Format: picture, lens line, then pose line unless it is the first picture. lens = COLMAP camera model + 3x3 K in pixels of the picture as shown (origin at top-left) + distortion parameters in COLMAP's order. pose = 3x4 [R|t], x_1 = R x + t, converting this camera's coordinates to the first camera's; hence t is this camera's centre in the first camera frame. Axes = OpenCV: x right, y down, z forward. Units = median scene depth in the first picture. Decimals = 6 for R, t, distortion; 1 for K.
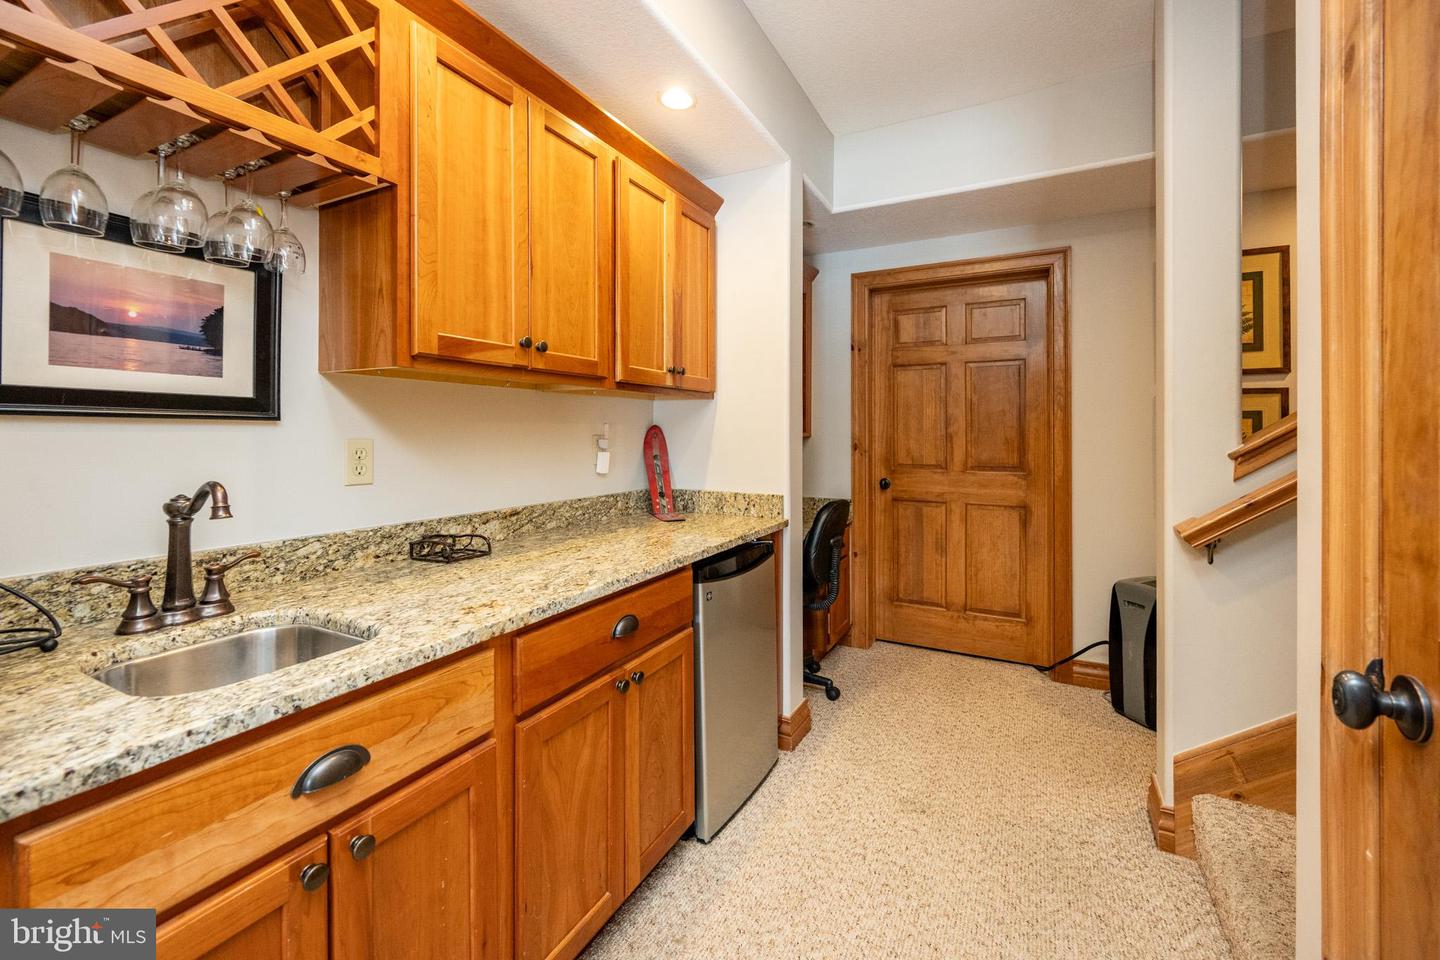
lens RADIAL K [[574.8, 0, 724.6], [0, 574.8, 429.1], [0, 0, 1]] dist [-0.002300, 0.001645]
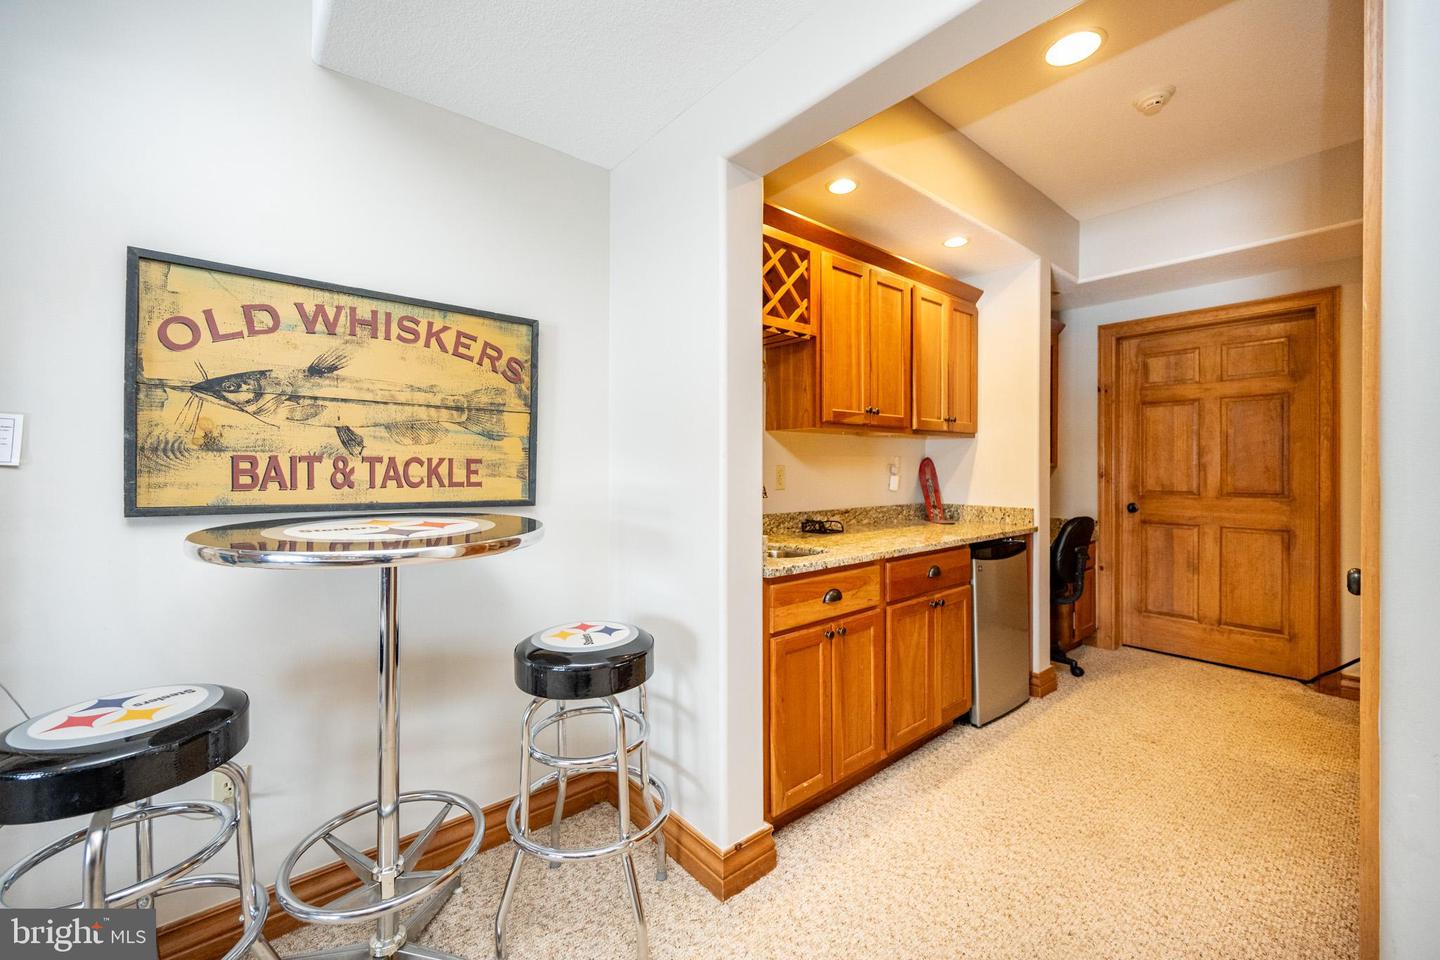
lens RADIAL K [[574.8, 0, 711.2], [0, 574.8, 469.4], [0, 0, 1]] dist [-0.002300, 0.001645]
pose [[0.923316, 0.000167, -0.384042, -0.087351], [0.003996, 0.999942, 0.010041, 0.007693], [0.384021, -0.010806, 0.923261, -0.594380]]
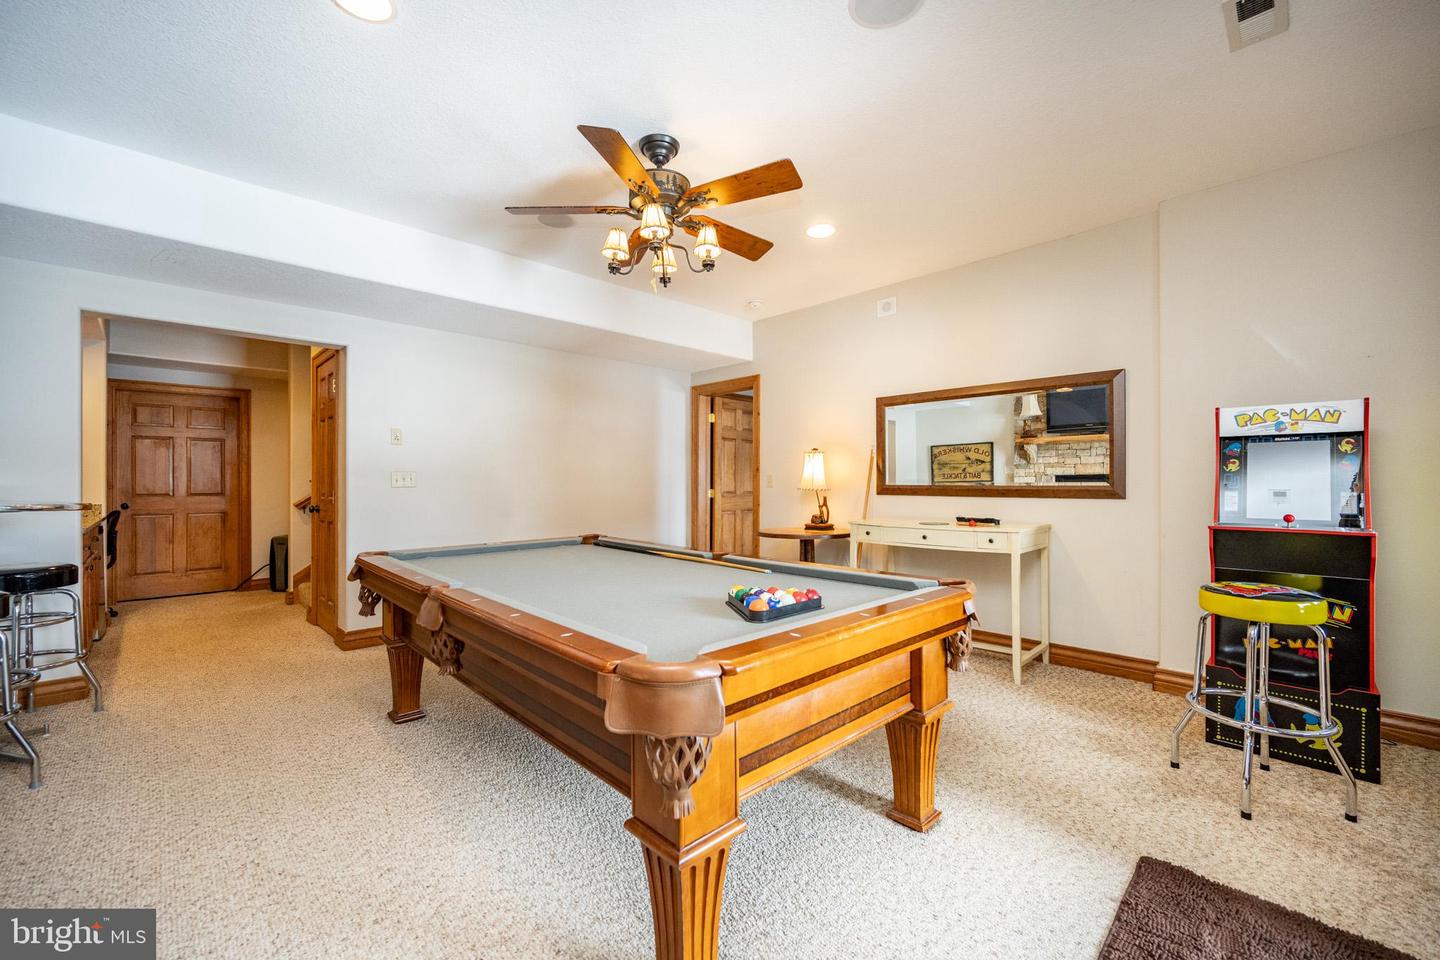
lens RADIAL K [[574.8, 0, 727.5], [0, 574.8, 478.0], [0, 0, 1]] dist [-0.002300, 0.001645]
pose [[0.311653, 0.002800, 0.950192, -1.242852], [-0.005737, 0.999983, -0.001065, 0.008265], [-0.950179, -0.005119, 0.311664, -1.922572]]
